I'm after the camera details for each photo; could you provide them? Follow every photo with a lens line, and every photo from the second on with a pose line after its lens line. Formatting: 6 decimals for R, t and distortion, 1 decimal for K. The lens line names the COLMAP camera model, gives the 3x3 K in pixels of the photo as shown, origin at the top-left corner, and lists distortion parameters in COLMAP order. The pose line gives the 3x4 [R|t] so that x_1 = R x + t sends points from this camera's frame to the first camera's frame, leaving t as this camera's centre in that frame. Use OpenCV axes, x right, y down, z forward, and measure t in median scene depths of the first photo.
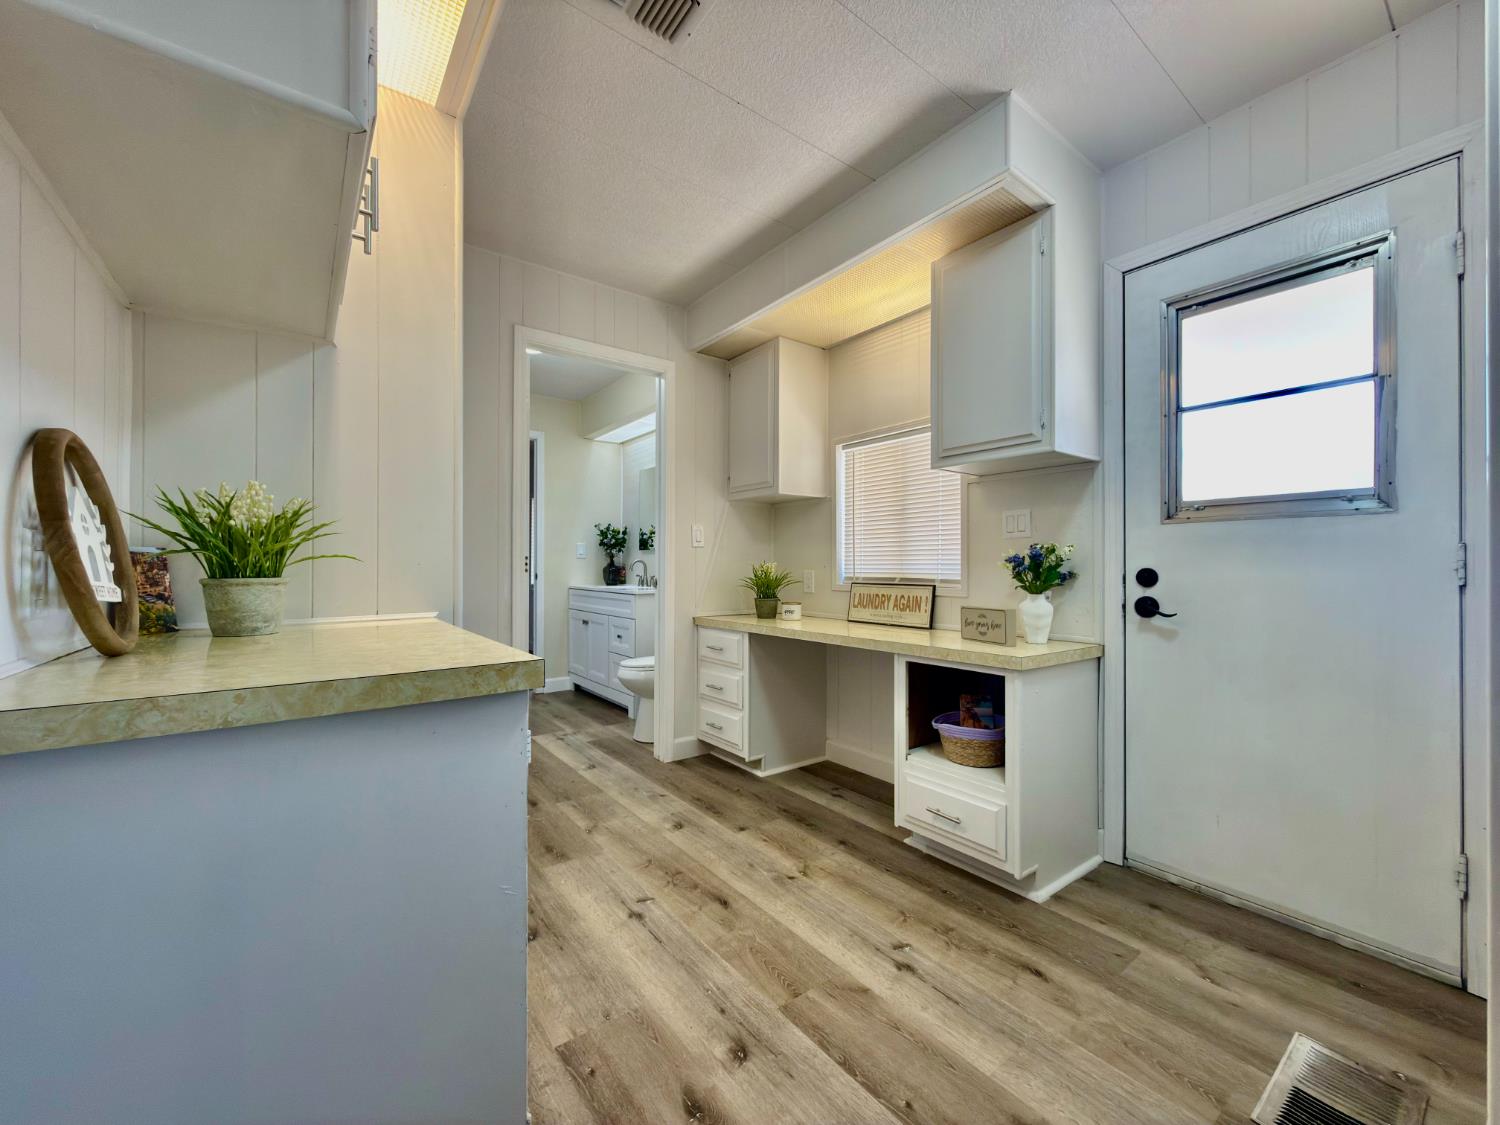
lens RADIAL K [[598.3, 0, 748.0], [0, 598.3, 562.8], [0, 0, 1]] dist [0.003113, -0.000697]
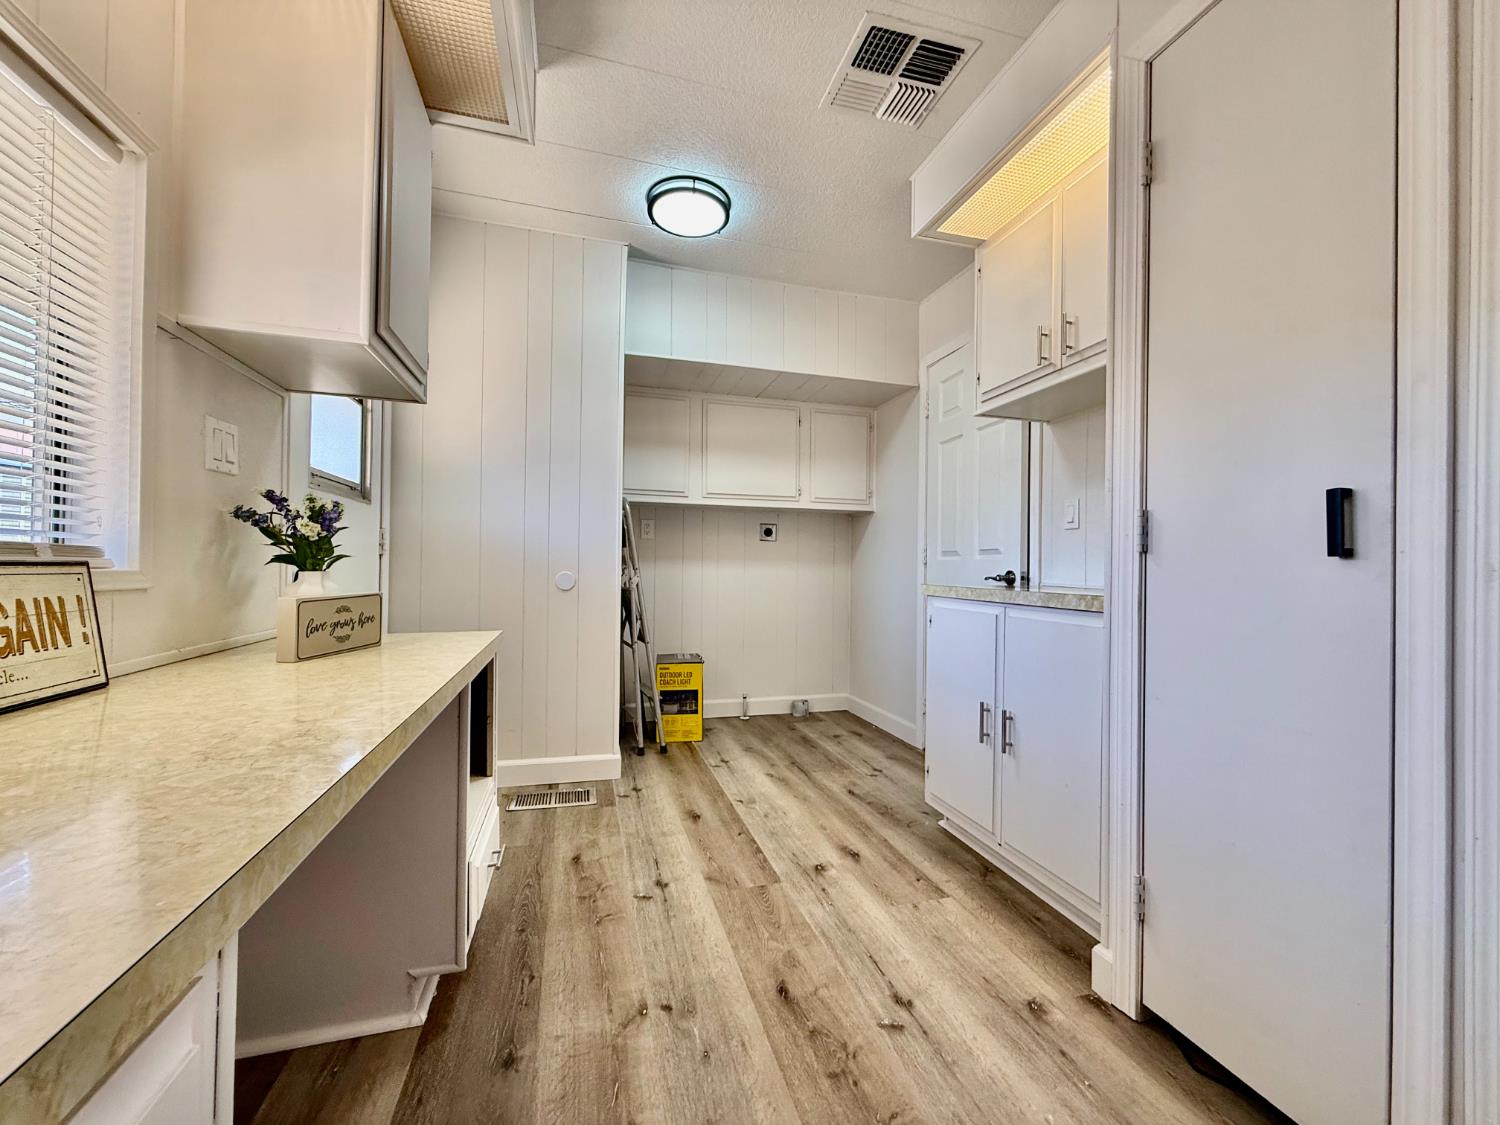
lens RADIAL K [[598.3, 0, 748.0], [0, 598.3, 562.8], [0, 0, 1]] dist [0.003113, -0.000697]
pose [[-0.934349, -0.013325, 0.356110, -0.284876], [-0.019824, 0.999697, -0.014606, 0.056481], [-0.355807, -0.020707, -0.934330, 1.907621]]
